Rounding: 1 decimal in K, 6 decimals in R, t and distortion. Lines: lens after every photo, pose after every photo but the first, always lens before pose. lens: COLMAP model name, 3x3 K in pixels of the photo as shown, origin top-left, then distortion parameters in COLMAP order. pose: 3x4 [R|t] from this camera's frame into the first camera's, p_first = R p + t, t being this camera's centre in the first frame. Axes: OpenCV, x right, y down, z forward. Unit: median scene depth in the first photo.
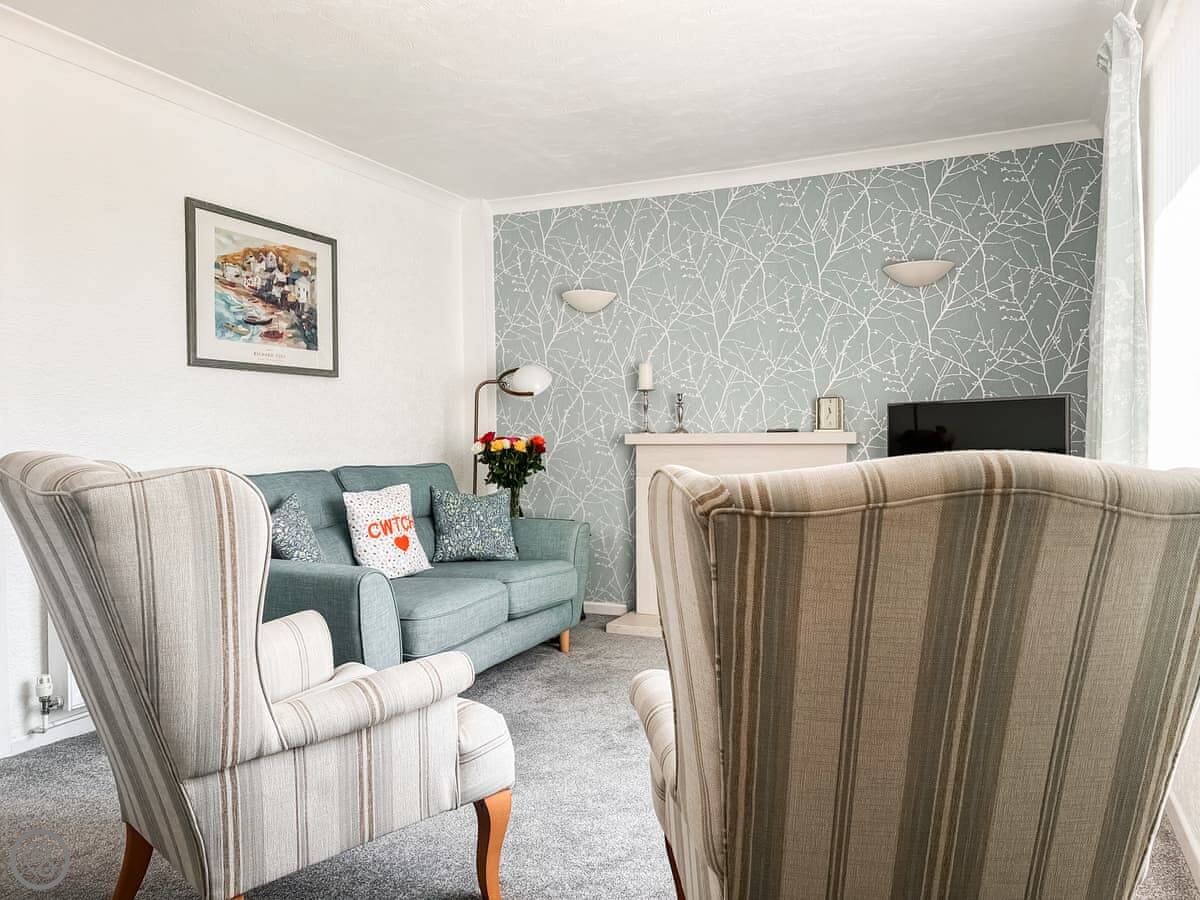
lens RADIAL K [[868.8, 0, 597.9], [0, 868.8, 507.0], [0, 0, 1]] dist [-0.006249, -0.005077]
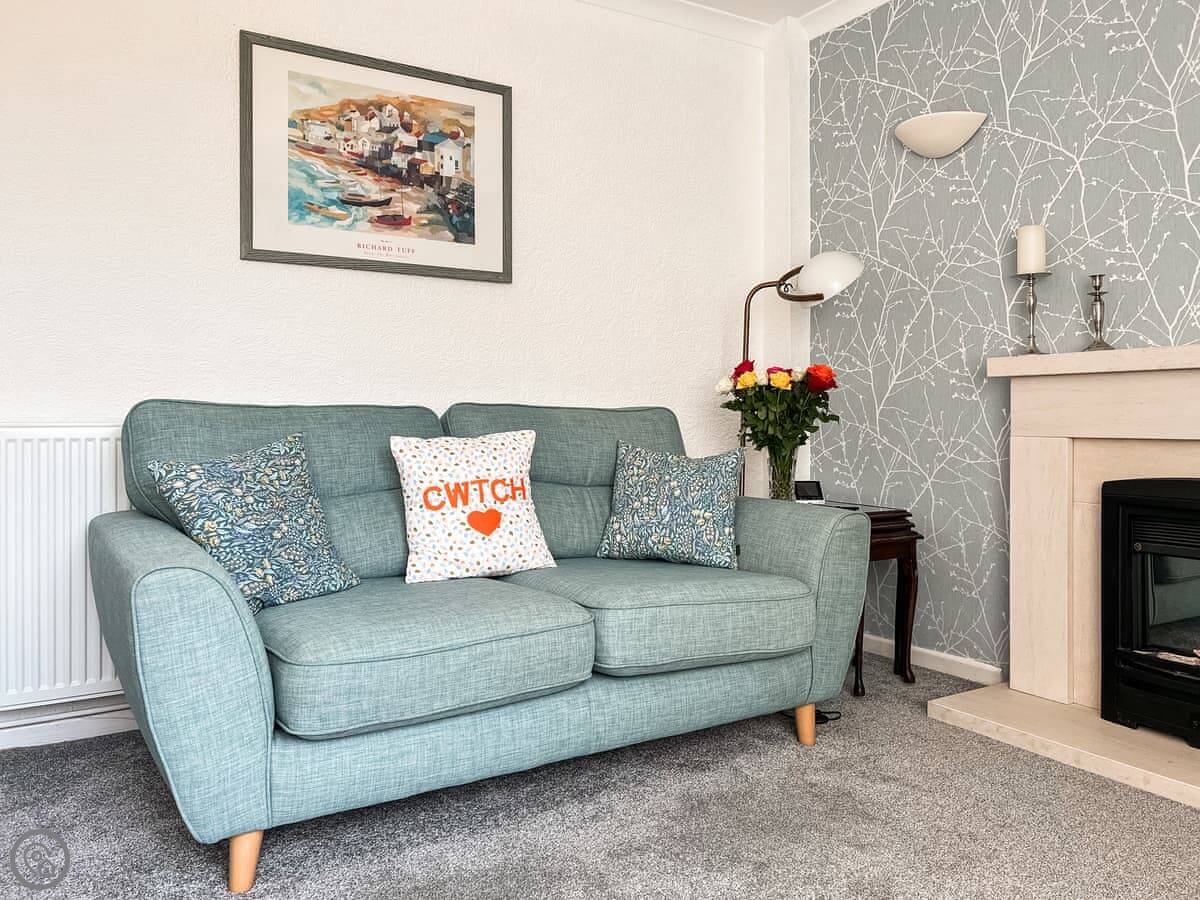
lens RADIAL K [[893.9, 0, 603.1], [0, 893.9, 438.1], [0, 0, 1]] dist [0.047870, -0.064554]
pose [[0.823029, 0.019626, -0.567661, 0.179814], [-0.052514, 0.997752, -0.041642, 0.003568], [0.565567, 0.064083, 0.822209, 0.454900]]
